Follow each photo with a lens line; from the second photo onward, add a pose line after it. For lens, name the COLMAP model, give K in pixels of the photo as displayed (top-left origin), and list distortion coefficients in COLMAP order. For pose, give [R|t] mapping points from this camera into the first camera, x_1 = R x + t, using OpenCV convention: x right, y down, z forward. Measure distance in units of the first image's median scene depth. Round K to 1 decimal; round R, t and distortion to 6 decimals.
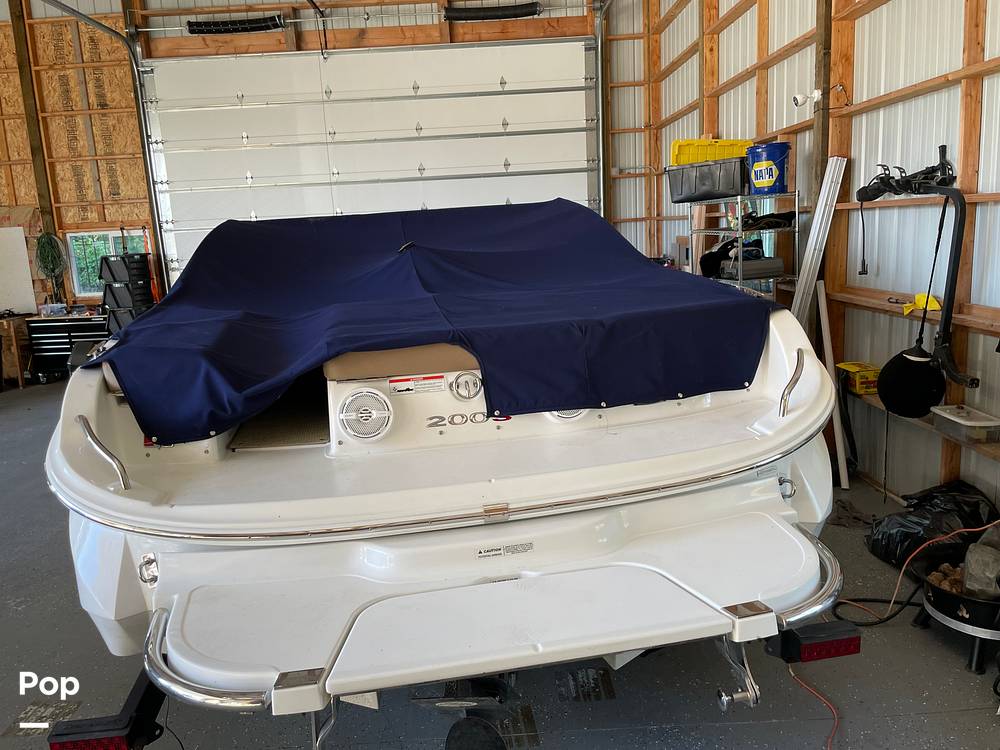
lens RADIAL K [[932.7, 0, 498.7], [0, 932.7, 374.6], [0, 0, 1]] dist [0.054204, 0.000000]
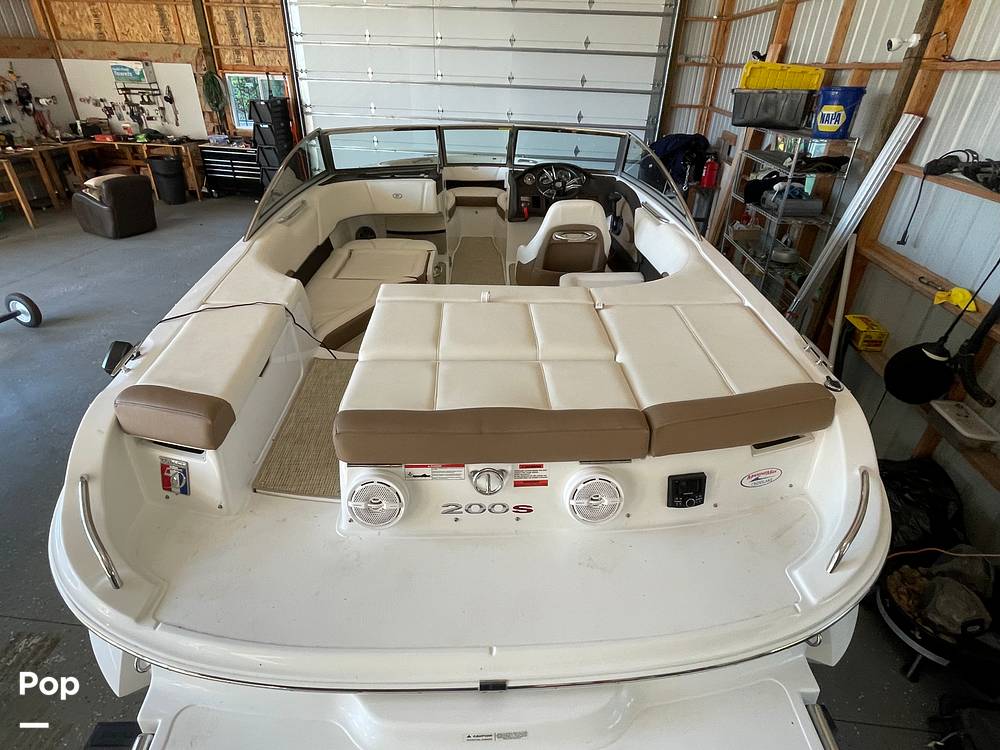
lens RADIAL K [[582.6, 0, 499.3], [0, 582.6, 376.1], [0, 0, 1]] dist [-0.007214, 0.014695]
pose [[0.989074, 0.134828, -0.059609, -0.001370], [-0.103006, 0.921351, 0.374837, -0.141497], [0.105459, -0.364602, 0.925172, 0.242158]]
